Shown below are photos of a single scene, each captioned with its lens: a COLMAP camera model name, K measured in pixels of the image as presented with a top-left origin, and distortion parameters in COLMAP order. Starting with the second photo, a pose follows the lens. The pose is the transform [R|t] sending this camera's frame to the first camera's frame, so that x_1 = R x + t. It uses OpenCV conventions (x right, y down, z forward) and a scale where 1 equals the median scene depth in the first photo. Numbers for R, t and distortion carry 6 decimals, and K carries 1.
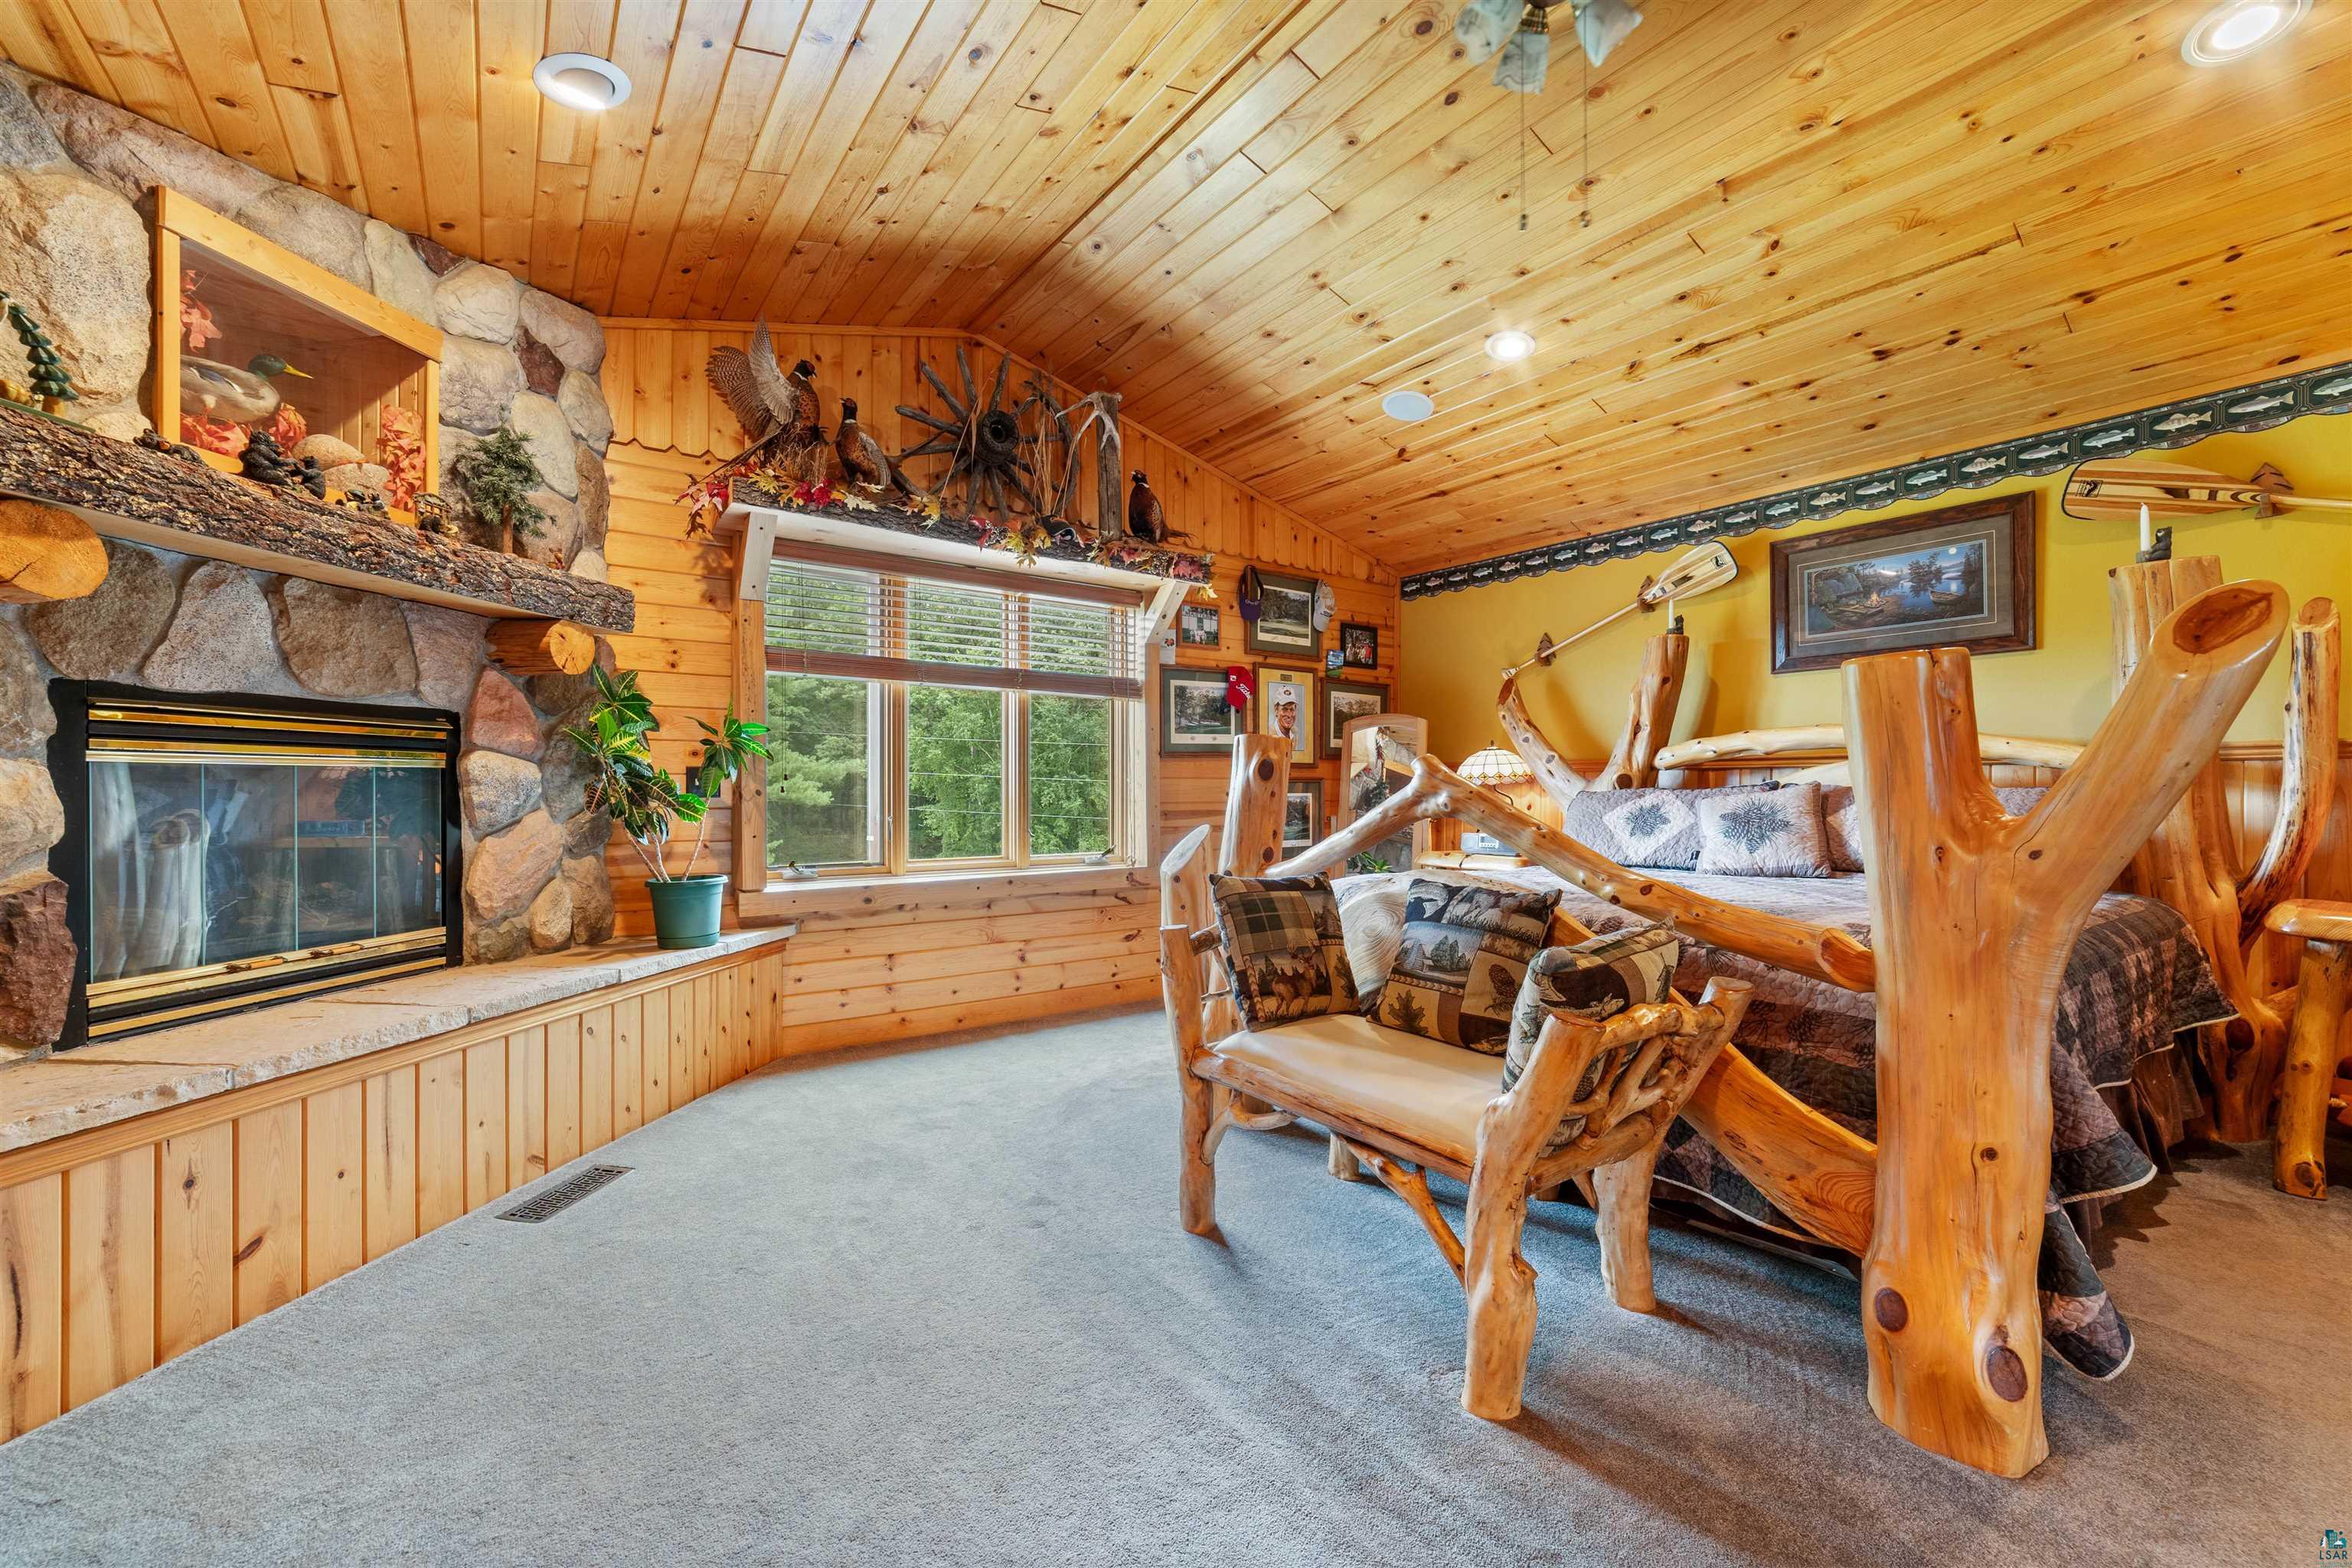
lens RADIAL K [[937.3, 0, 1171.4], [0, 937.3, 794.7], [0, 0, 1]] dist [-0.024852, 0.013553]
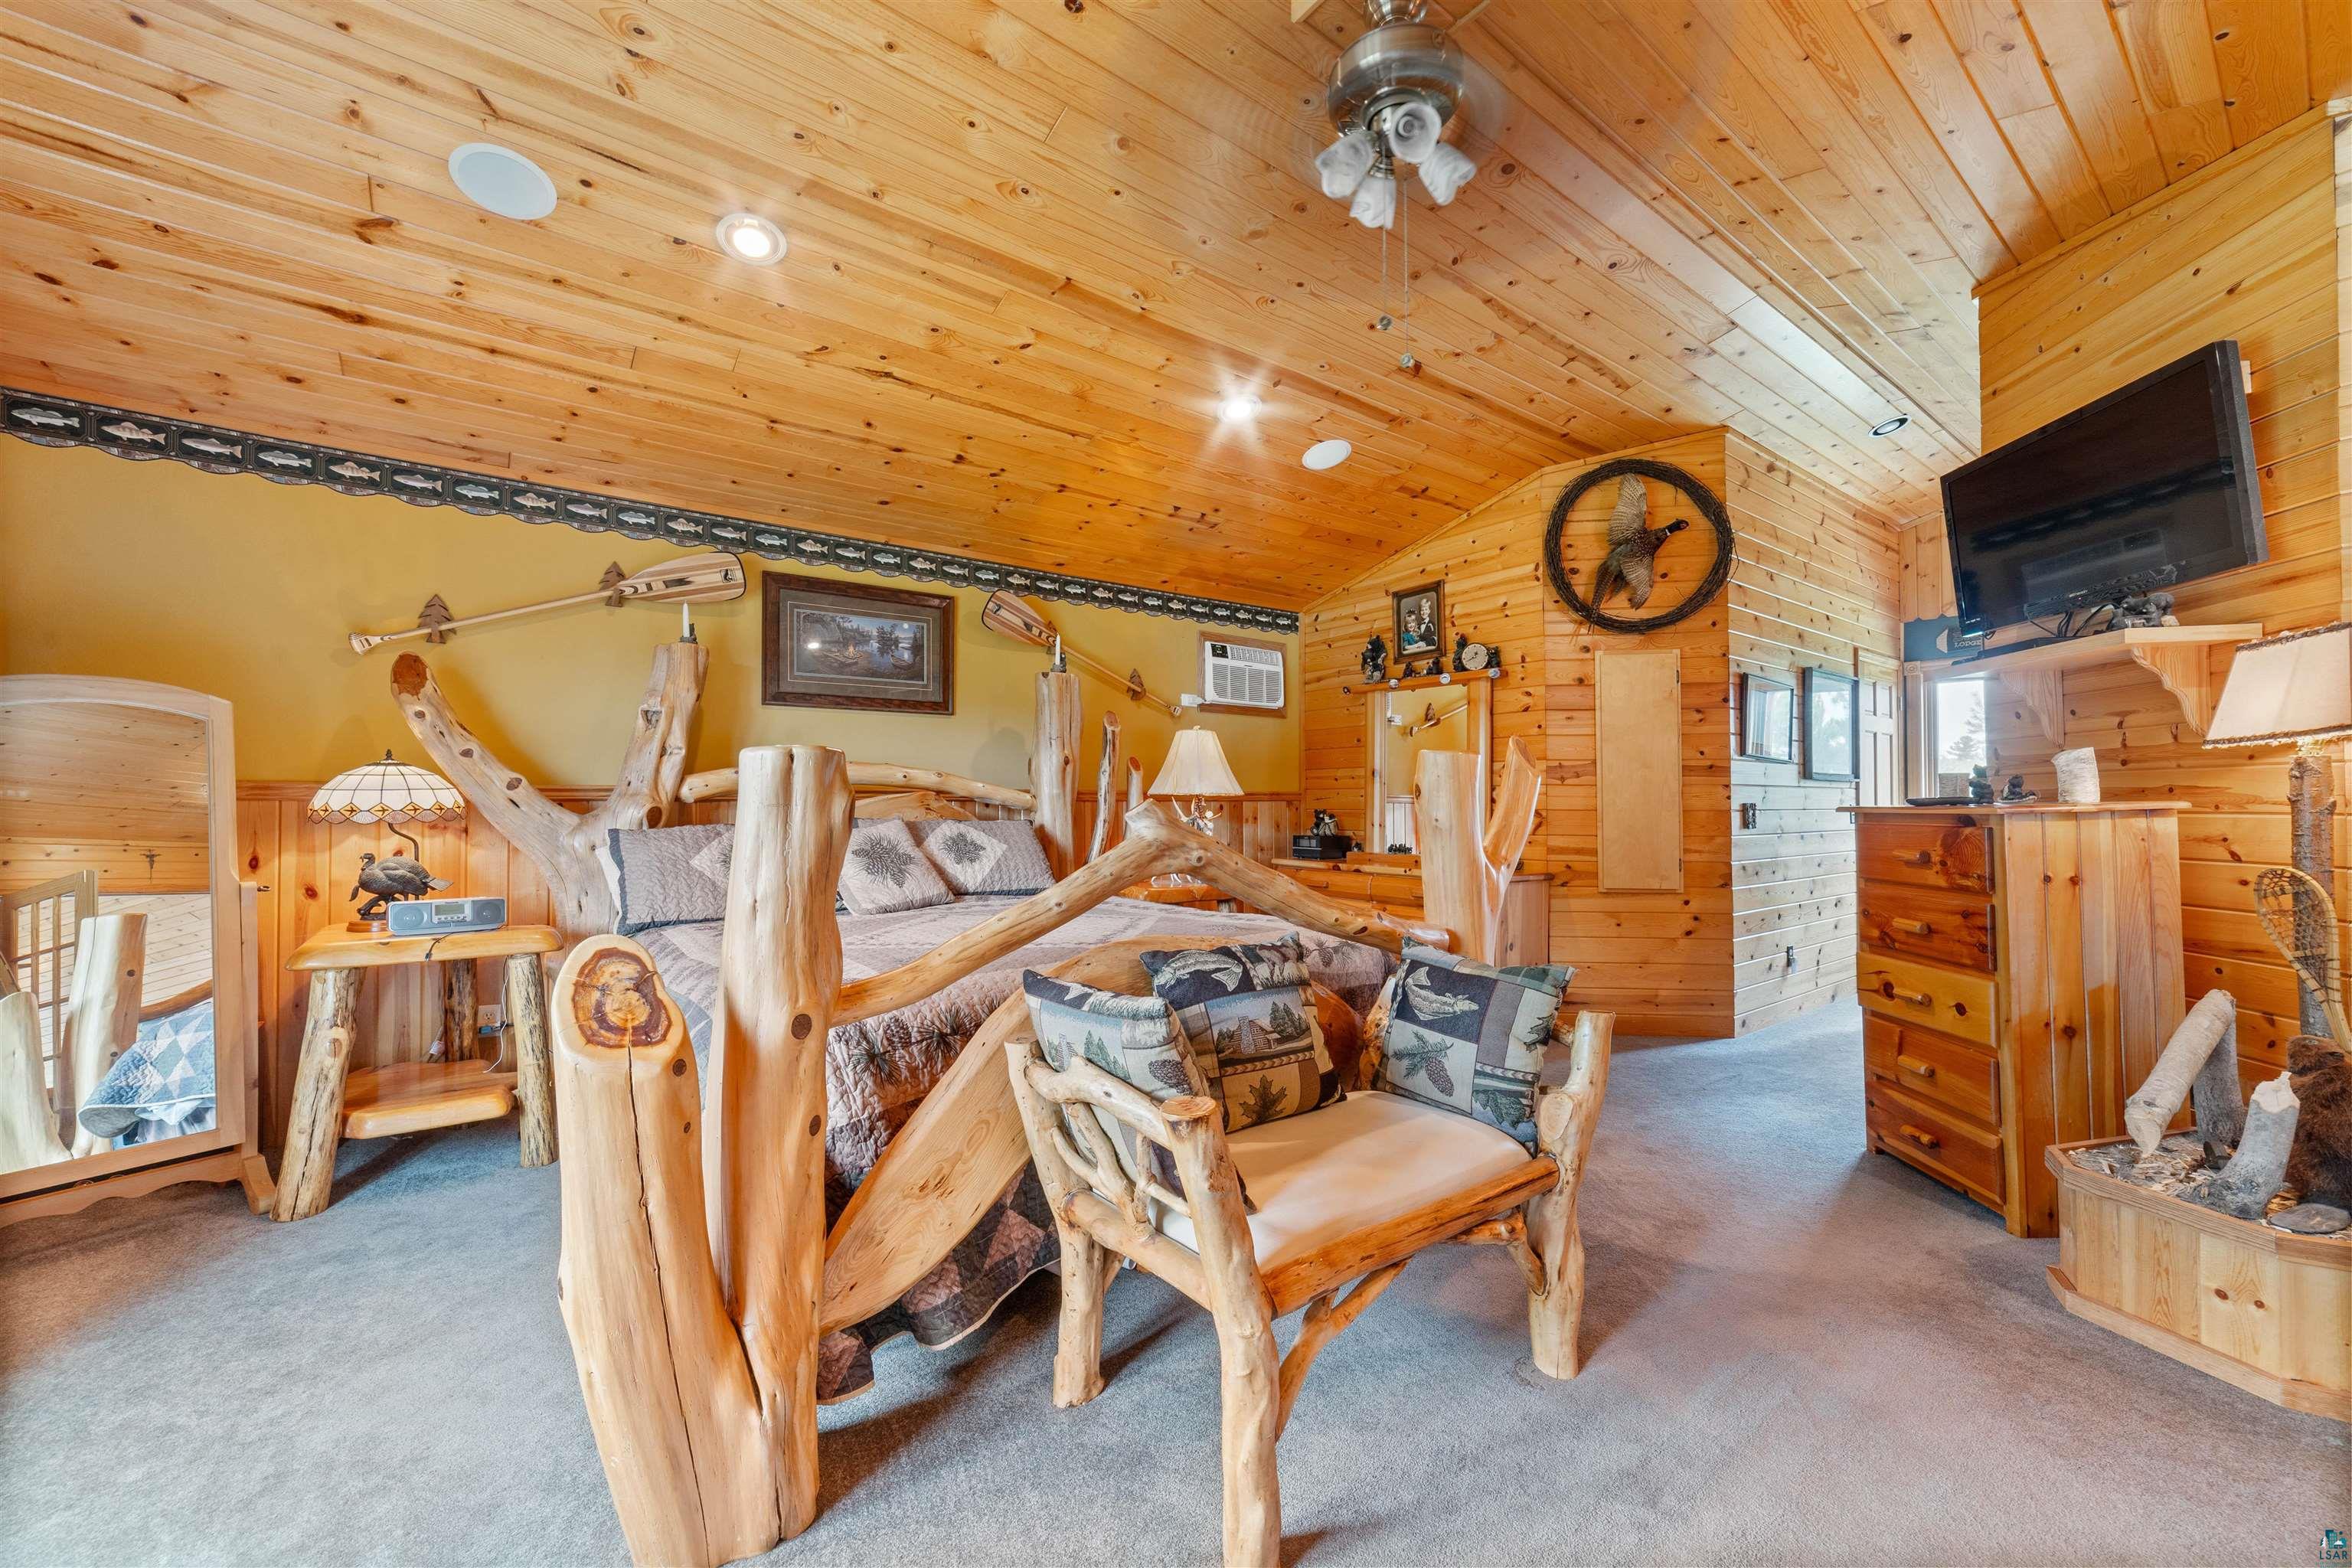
lens RADIAL K [[924.5, 0, 1131.6], [0, 924.5, 797.2], [0, 0, 1]] dist [0.014313, 0.000014]
pose [[-0.008460, 0.000219, 0.999964, -0.366870], [0.006430, 0.999979, -0.000165, -0.031554], [-0.999944, 0.006428, -0.008461, 0.671023]]
